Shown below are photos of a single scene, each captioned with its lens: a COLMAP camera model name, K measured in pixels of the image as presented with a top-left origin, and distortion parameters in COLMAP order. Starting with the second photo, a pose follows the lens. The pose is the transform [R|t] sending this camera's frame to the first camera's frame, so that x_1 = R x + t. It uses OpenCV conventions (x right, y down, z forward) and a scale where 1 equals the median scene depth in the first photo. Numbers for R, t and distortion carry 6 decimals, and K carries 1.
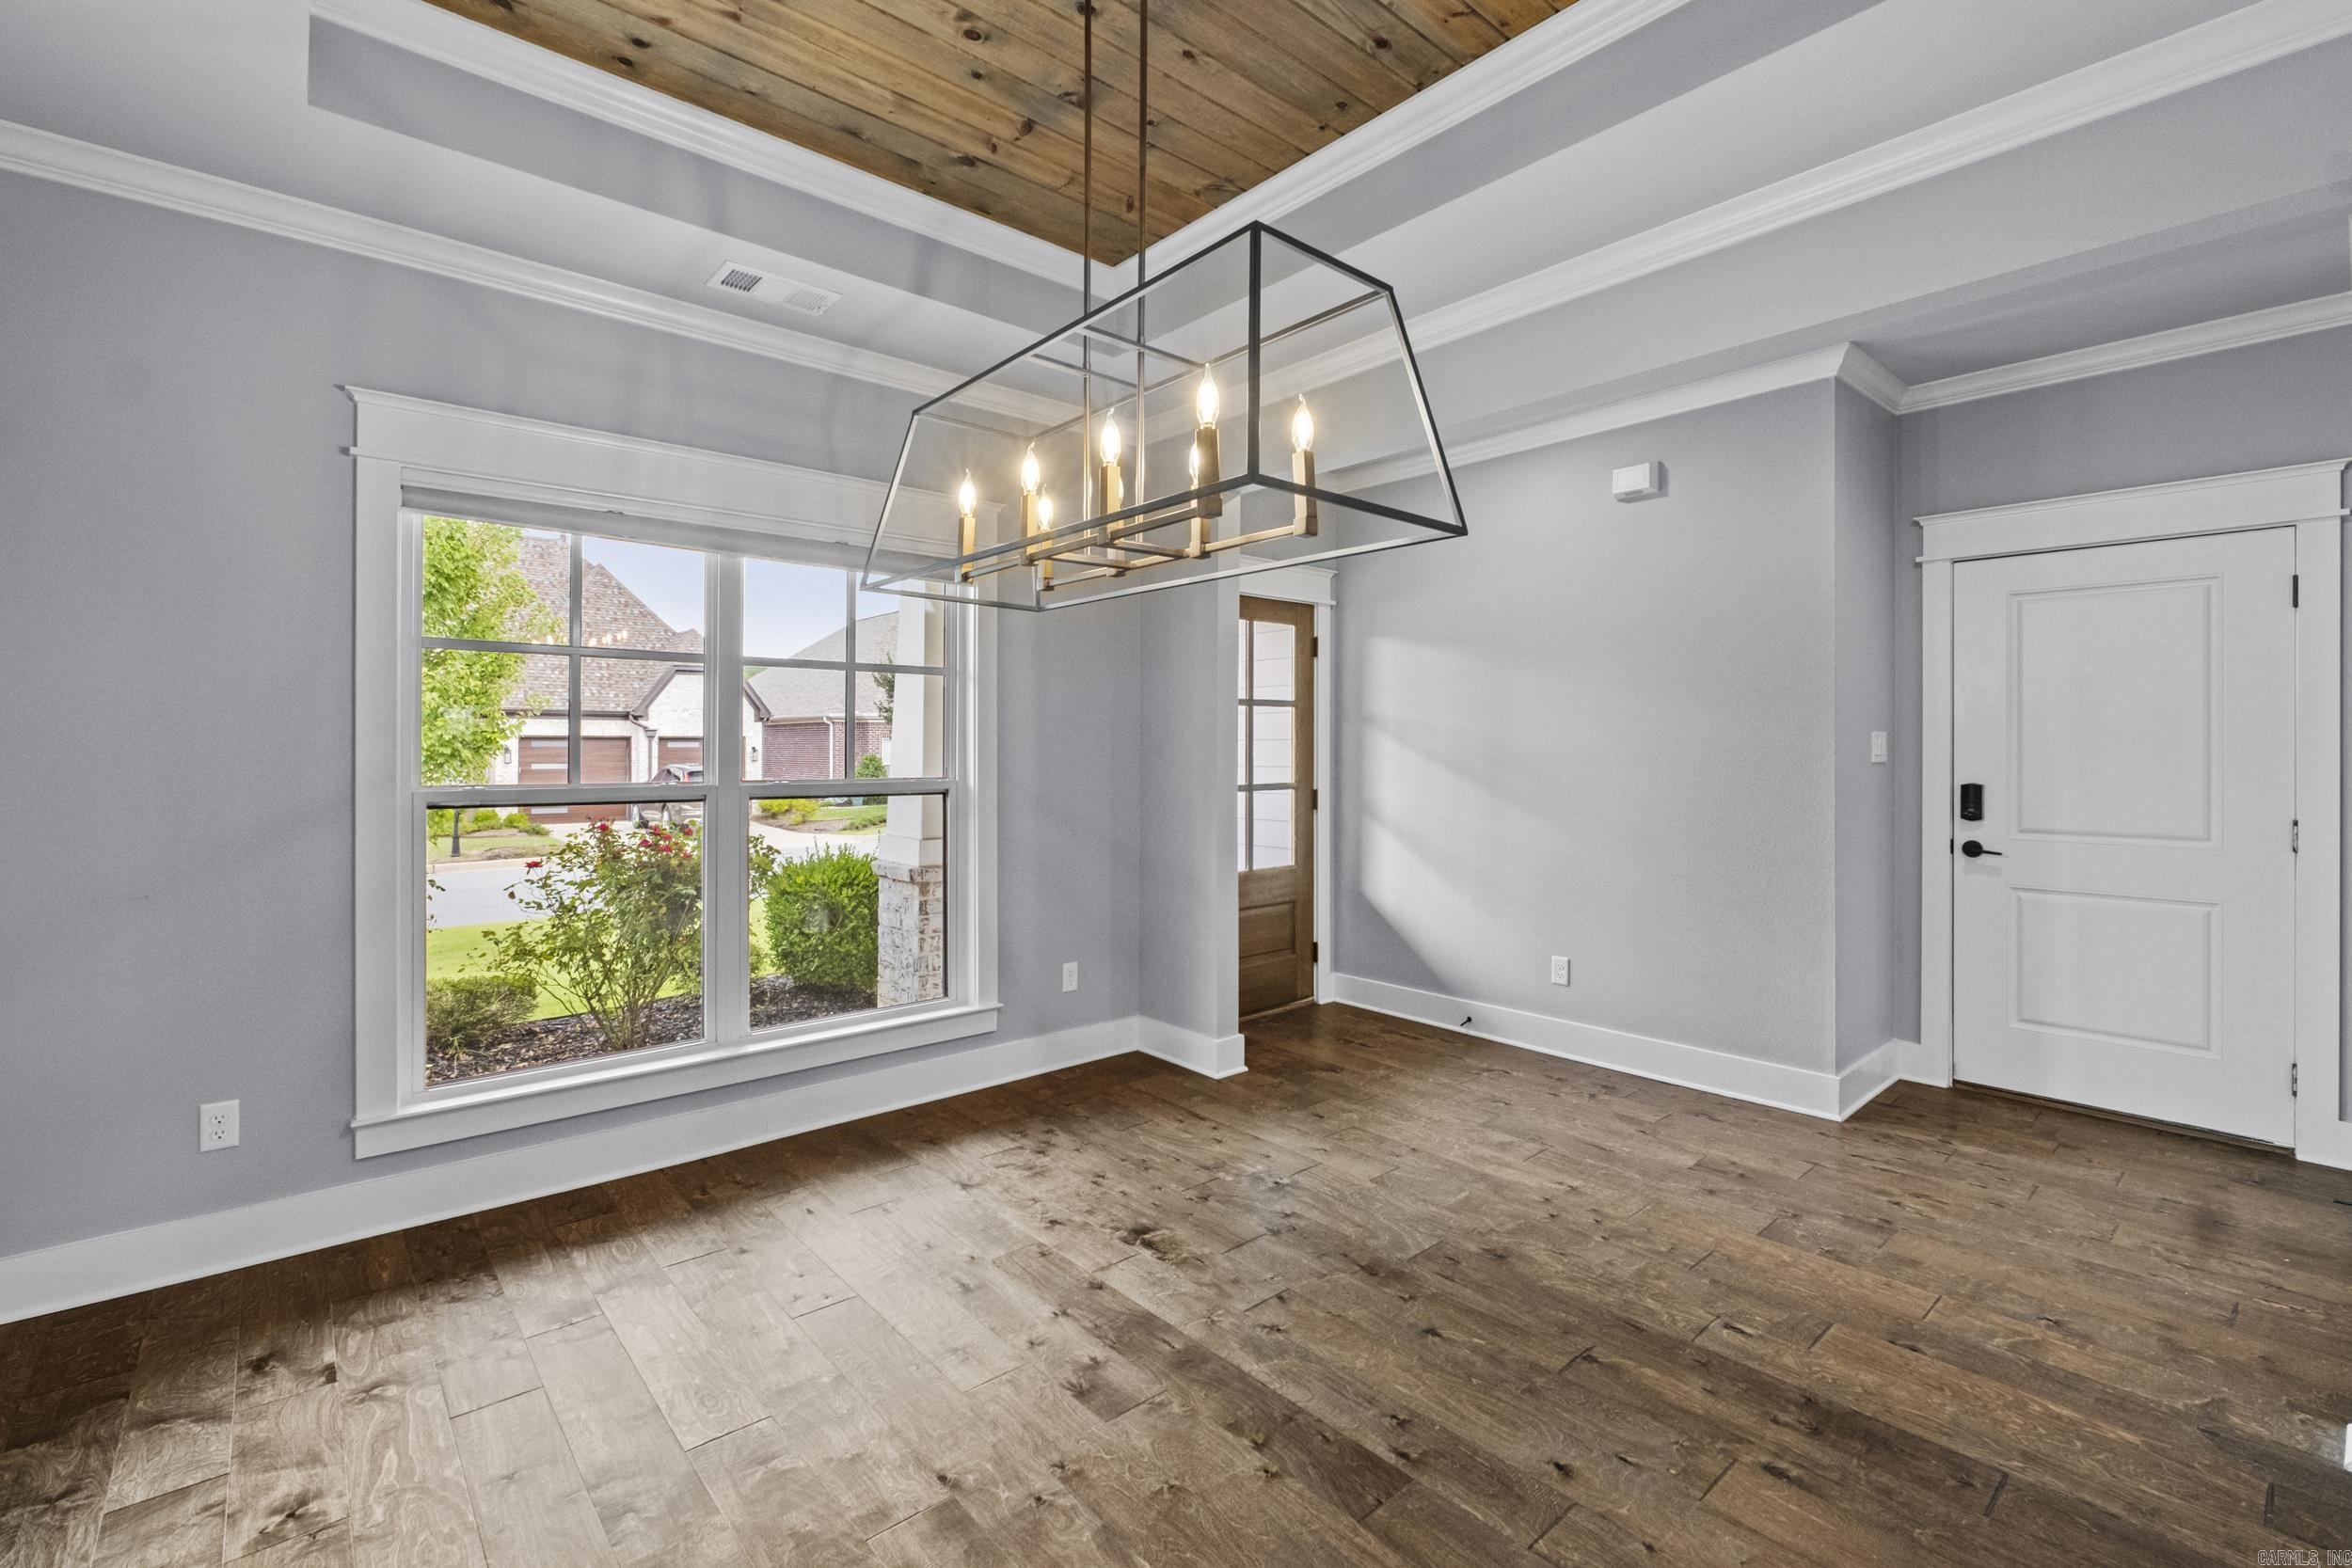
lens RADIAL K [[1064.8, 0, 1175.4], [0, 1064.8, 743.8], [0, 0, 1]] dist [0.001783, 0.000170]
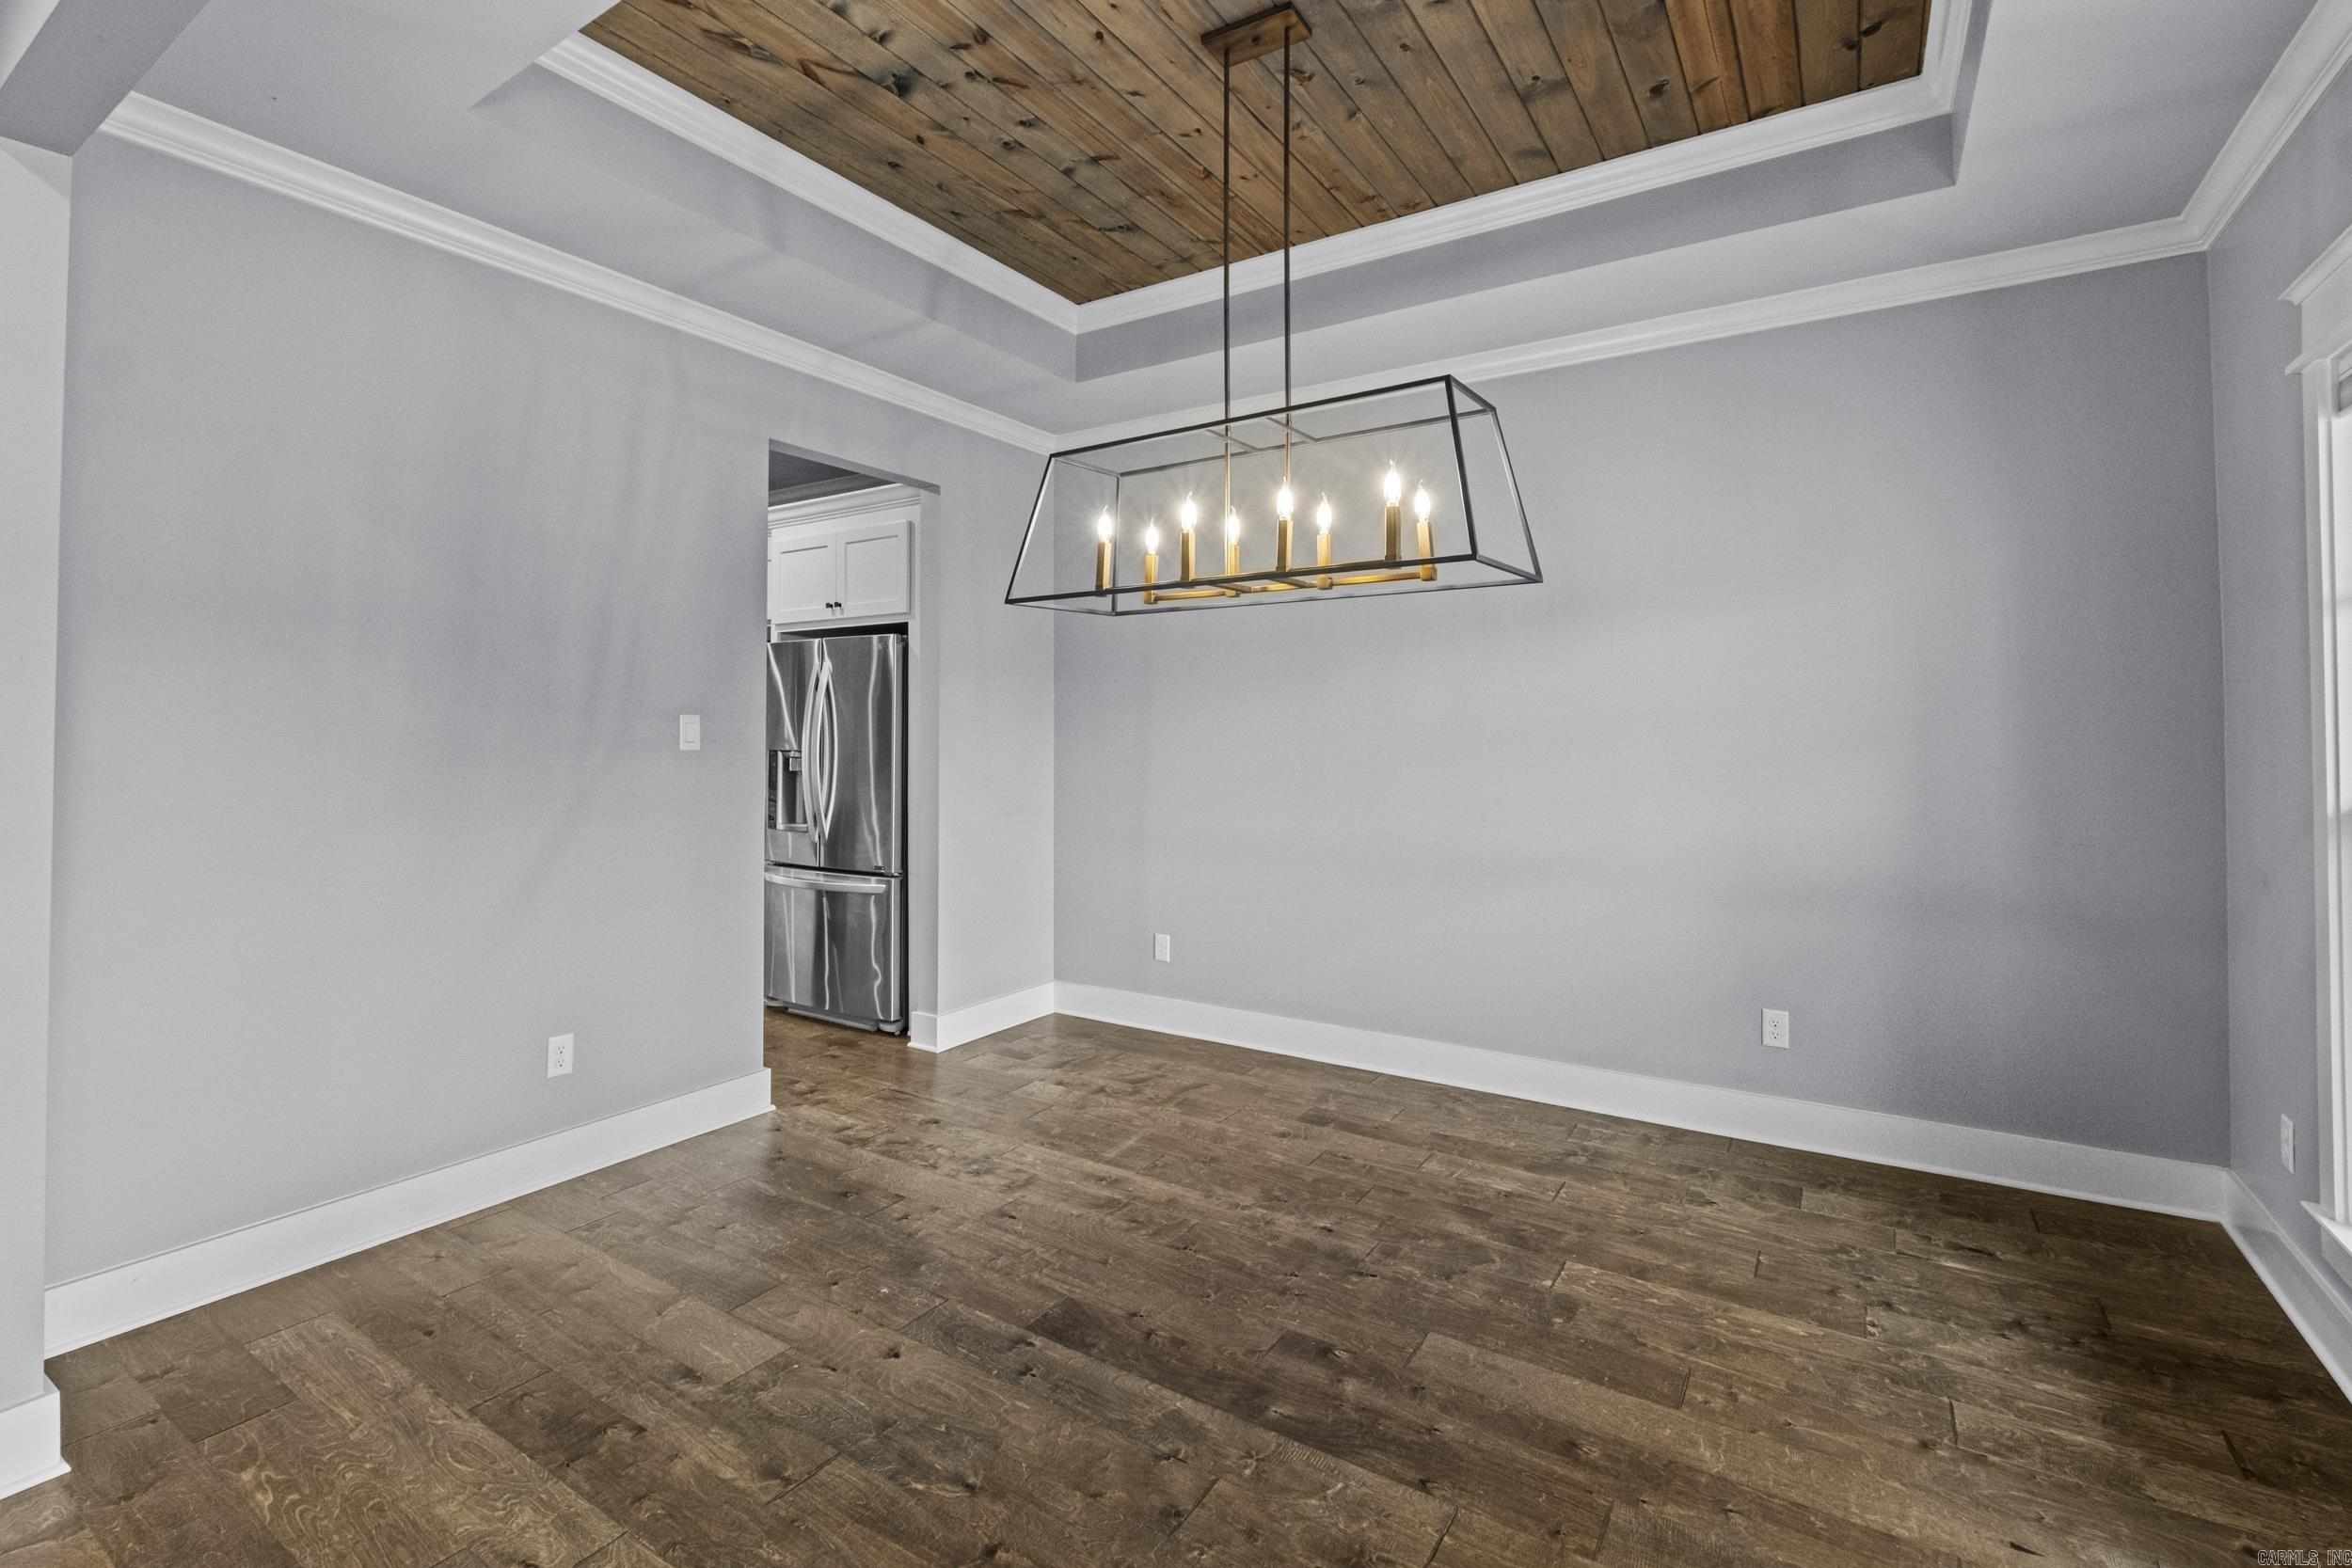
lens RADIAL K [[1053.6, 0, 1232.9], [0, 1053.6, 743.8], [0, 0, 1]] dist [-0.002702, -0.000342]
pose [[-0.947153, 0.002231, -0.320775, 0.267739], [-0.000567, 0.999963, 0.008630, -0.000706], [0.320782, 0.008356, -0.947116, 1.555571]]
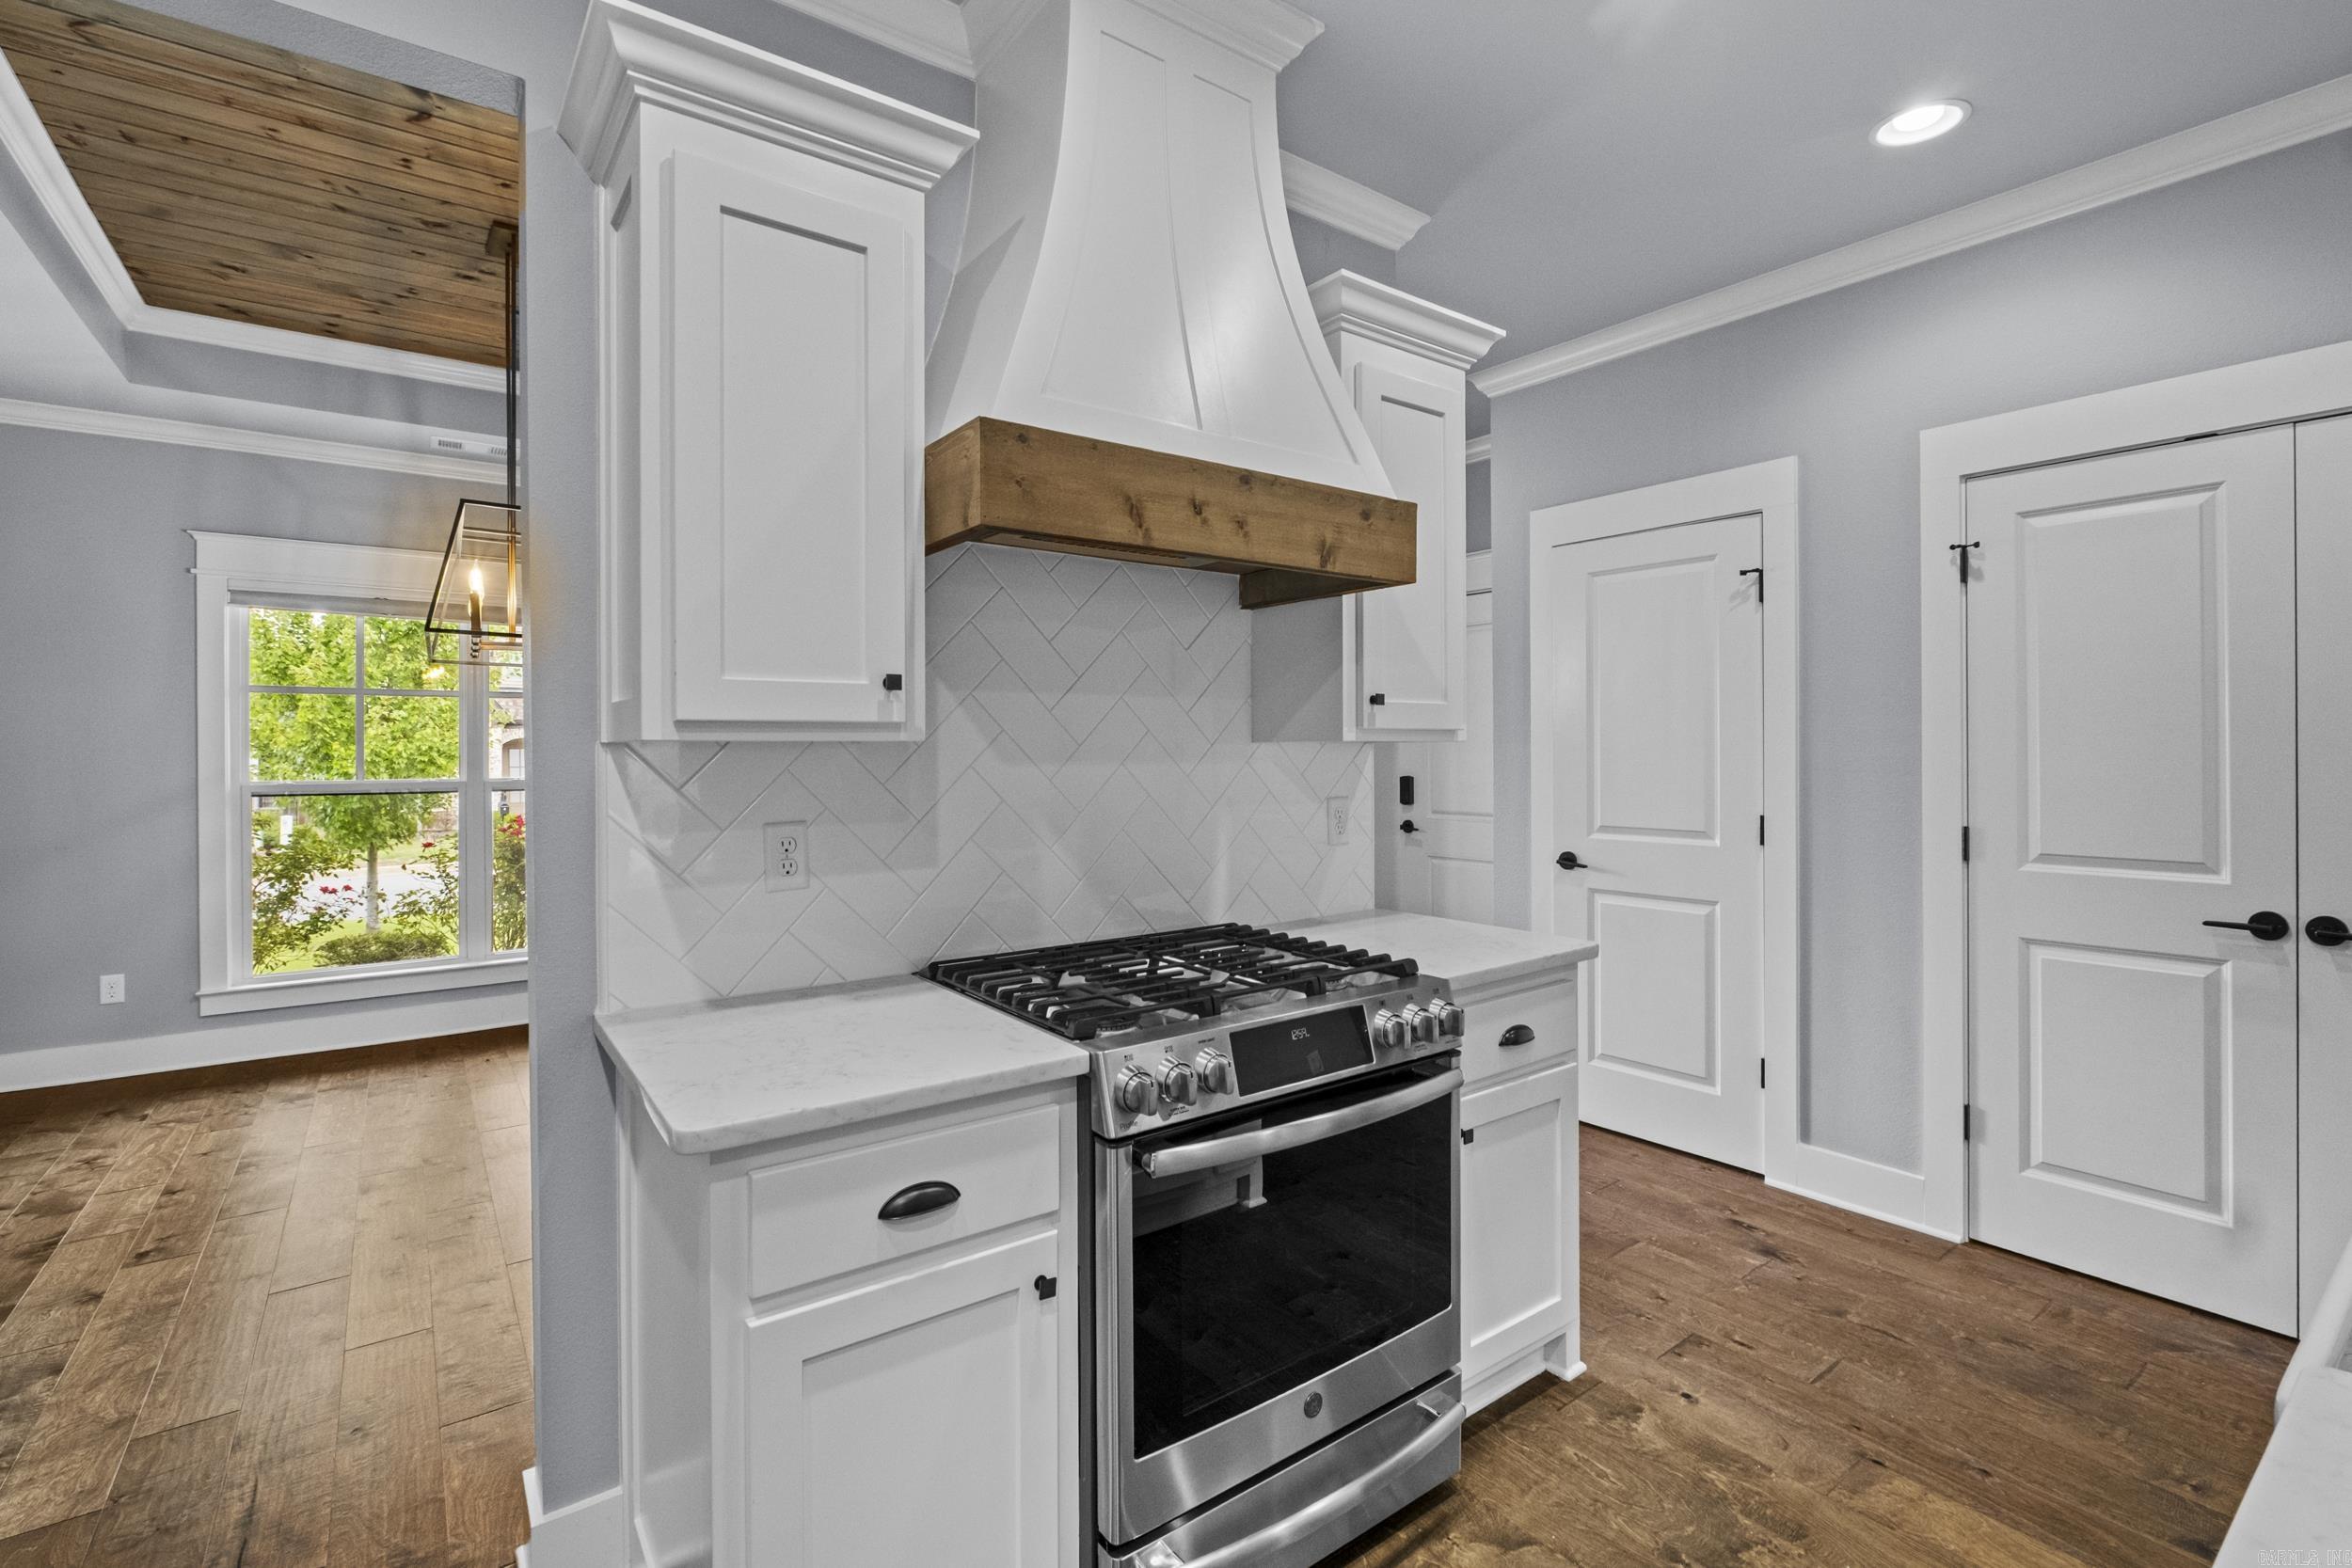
lens RADIAL K [[1062.7, 0, 1158.6], [0, 1062.7, 751.2], [0, 0, 1]] dist [-0.006251, 0.000163]
pose [[0.997162, -0.006757, -0.074982, 0.823613], [0.007031, 0.999970, 0.003391, -0.000725], [0.074957, -0.003909, 0.997179, -0.489417]]
